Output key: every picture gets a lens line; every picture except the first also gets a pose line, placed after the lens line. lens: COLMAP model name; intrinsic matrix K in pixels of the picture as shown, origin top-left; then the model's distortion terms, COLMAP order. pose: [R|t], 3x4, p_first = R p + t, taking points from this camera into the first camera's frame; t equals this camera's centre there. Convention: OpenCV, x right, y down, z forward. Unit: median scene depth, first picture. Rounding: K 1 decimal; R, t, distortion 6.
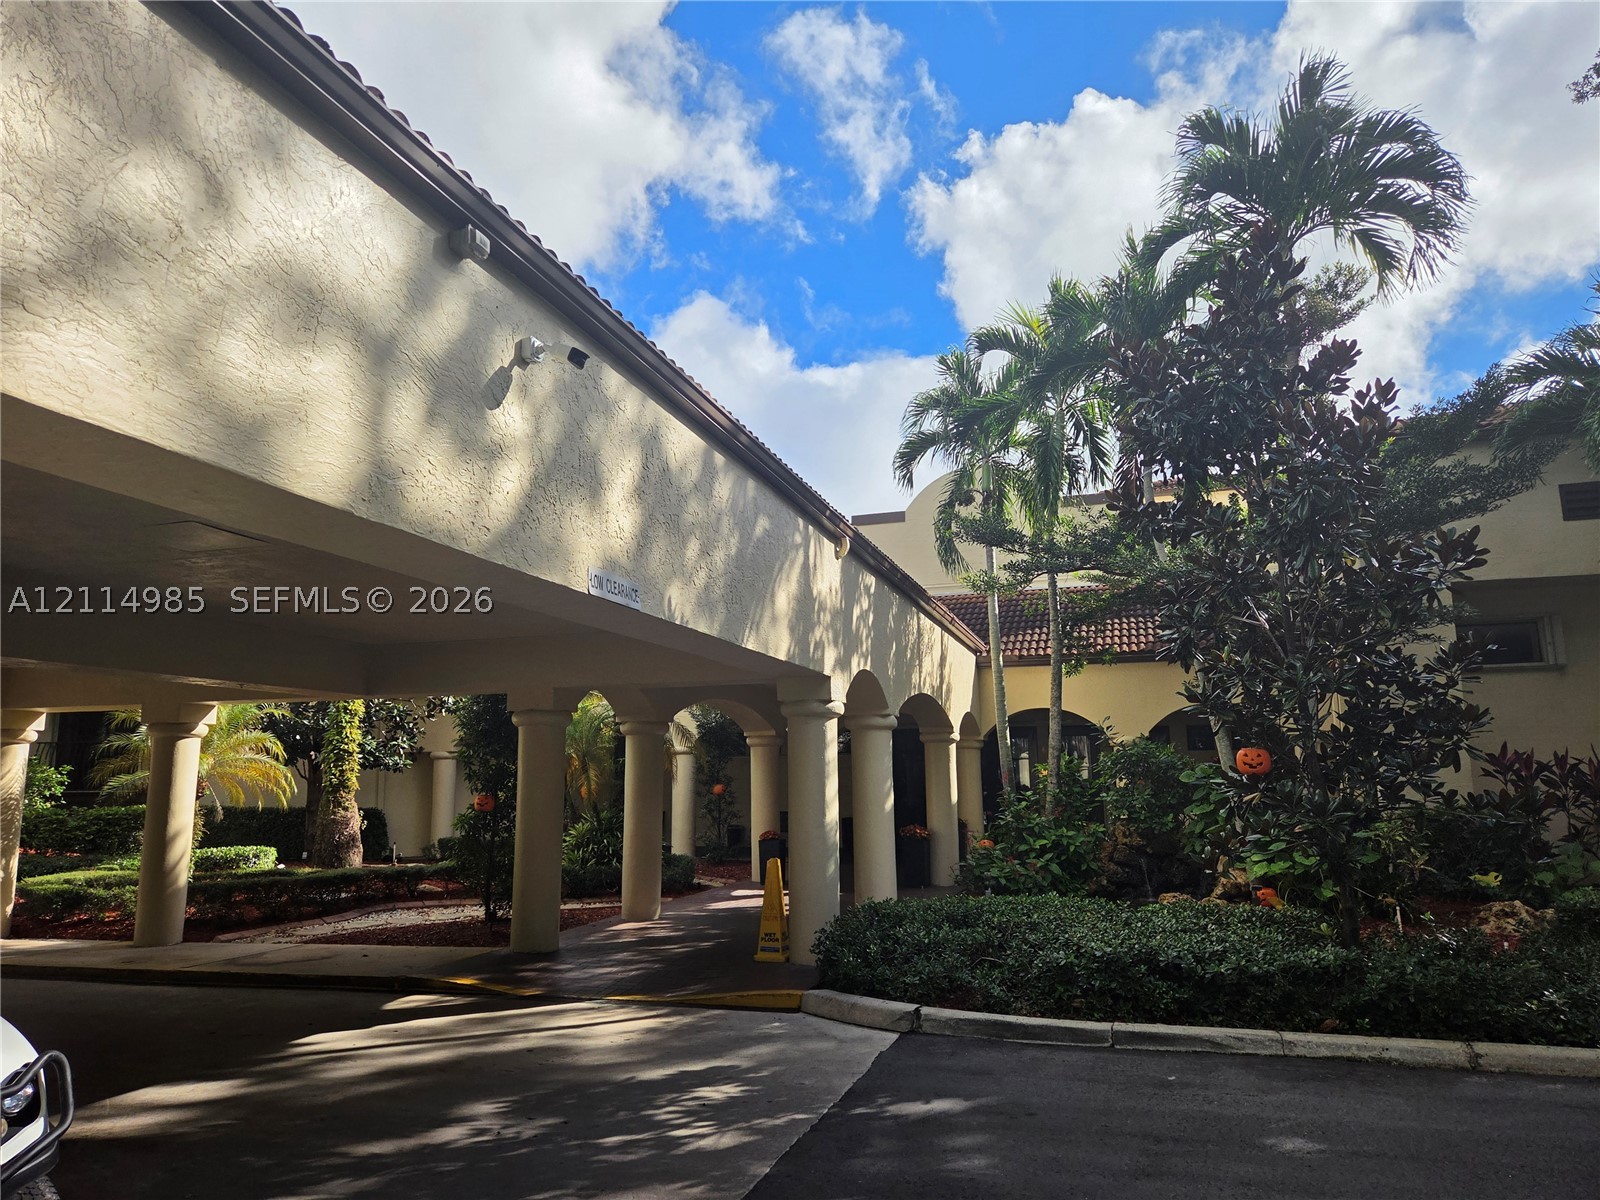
lens RADIAL K [[1075.9, 0, 800.3], [0, 1075.9, 601.8], [0, 0, 1]] dist [0.036861, 0.001160]
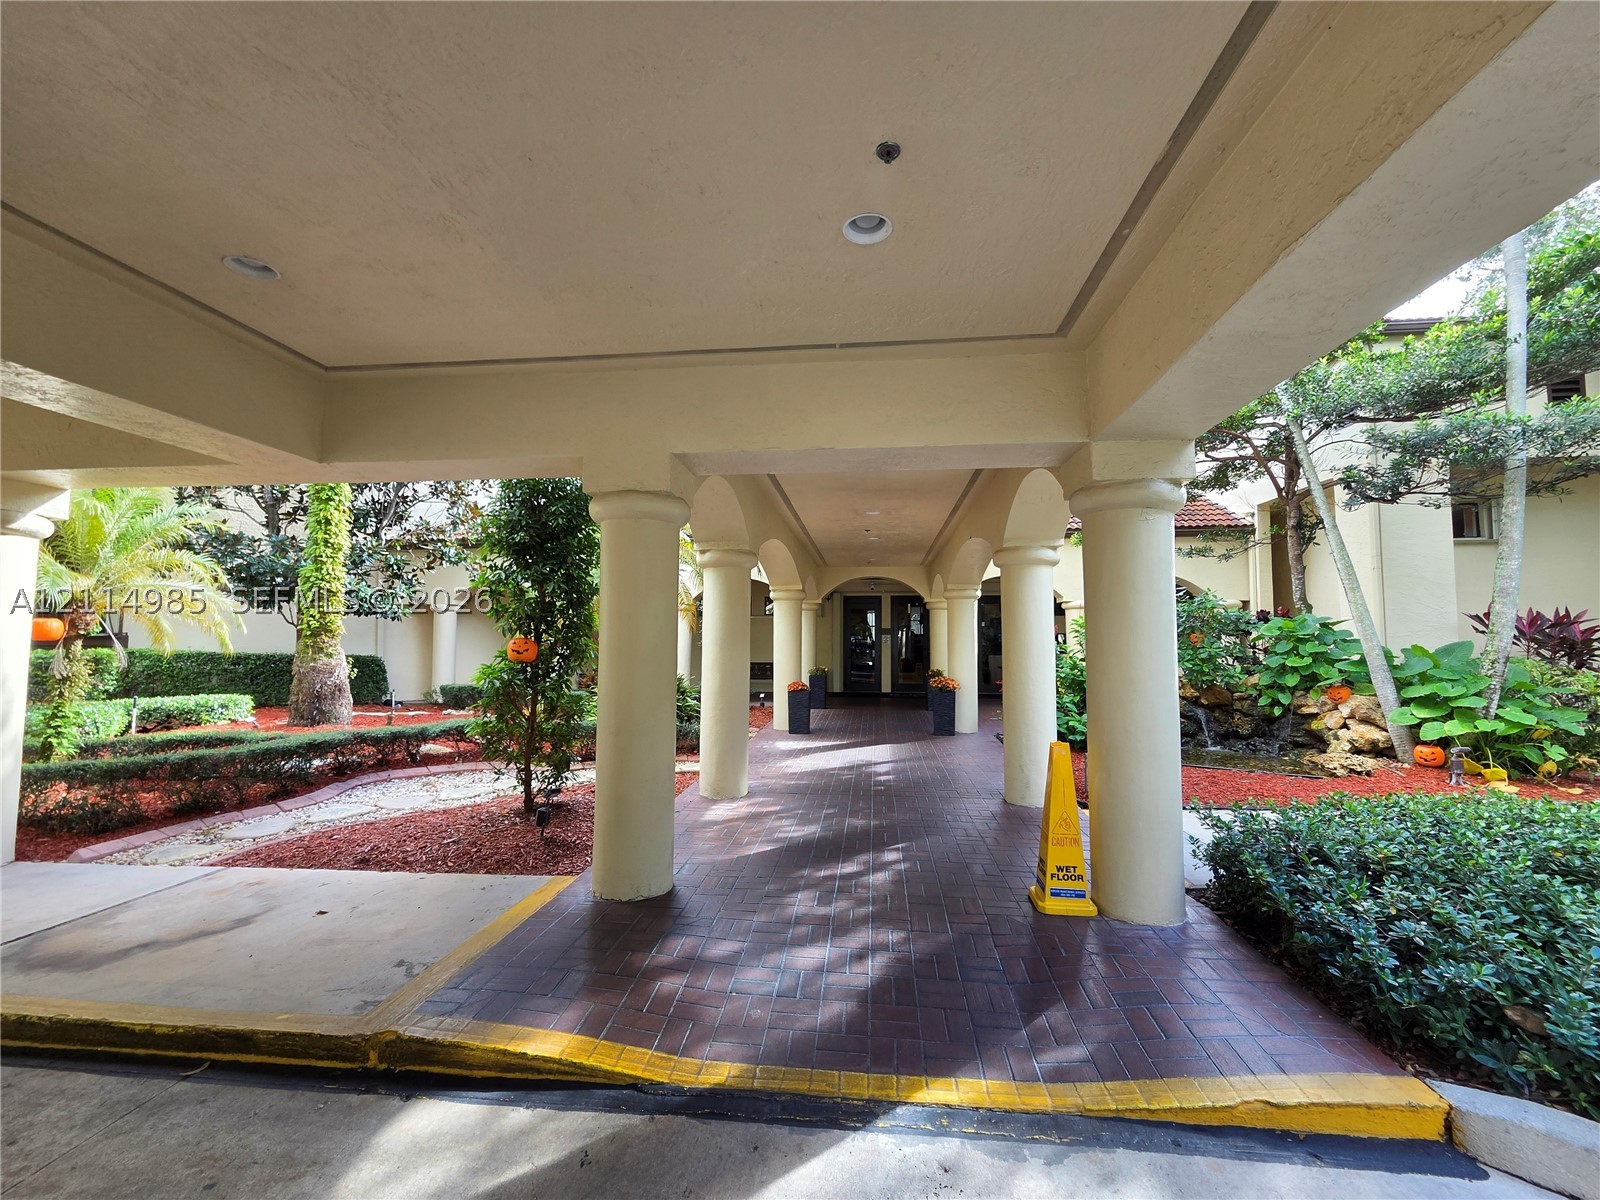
lens RADIAL K [[645.0, 0, 804.0], [0, 645.0, 599.7], [0, 0, 1]] dist [-0.001878, -0.000283]
pose [[0.979167, 0.025770, 0.201414, -0.149371], [-0.045166, 0.994706, 0.092305, 0.080568], [-0.197969, -0.099479, 0.975147, 0.420421]]
